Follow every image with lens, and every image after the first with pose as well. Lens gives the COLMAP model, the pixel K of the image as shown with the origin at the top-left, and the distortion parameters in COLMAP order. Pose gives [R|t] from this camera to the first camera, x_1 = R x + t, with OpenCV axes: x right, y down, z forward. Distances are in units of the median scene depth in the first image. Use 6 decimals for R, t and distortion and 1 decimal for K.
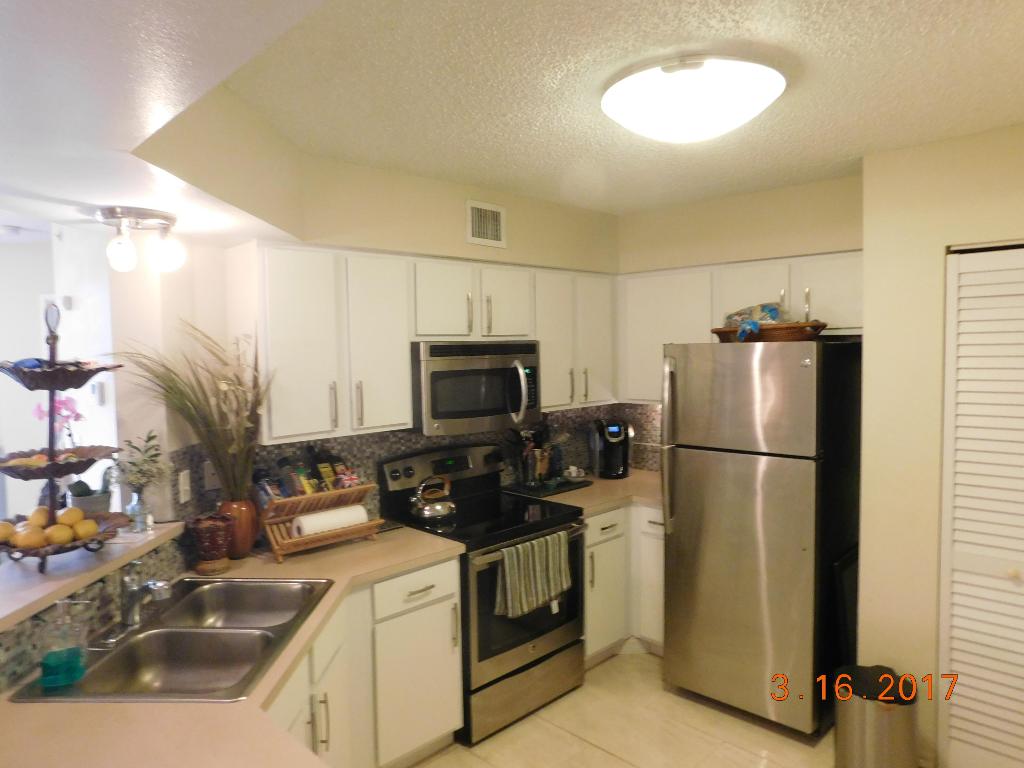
lens RADIAL K [[680.3, 0, 511.2], [0, 680.3, 380.4], [0, 0, 1]] dist [-0.065844, 0.054079]
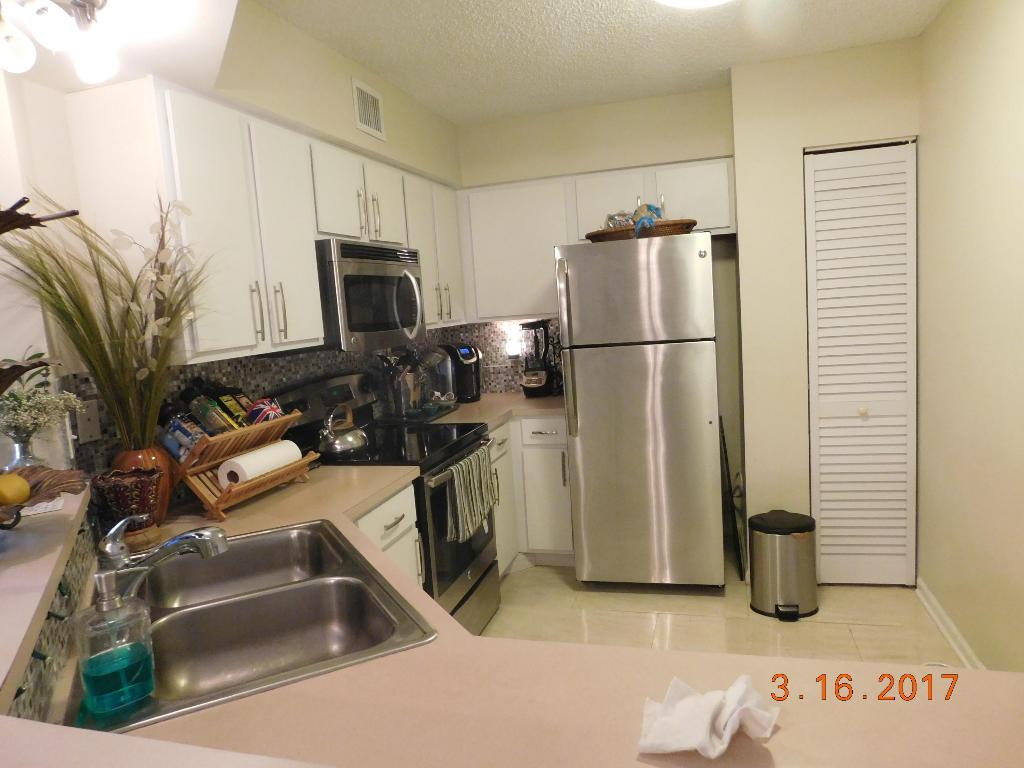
lens RADIAL K [[680.3, 0, 511.2], [0, 680.3, 380.4], [0, 0, 1]] dist [-0.065844, 0.054079]
pose [[0.874865, -0.097527, 0.474446, -0.348294], [0.078933, 0.995132, 0.059009, 0.083987], [-0.477891, -0.014176, 0.878305, 0.163986]]
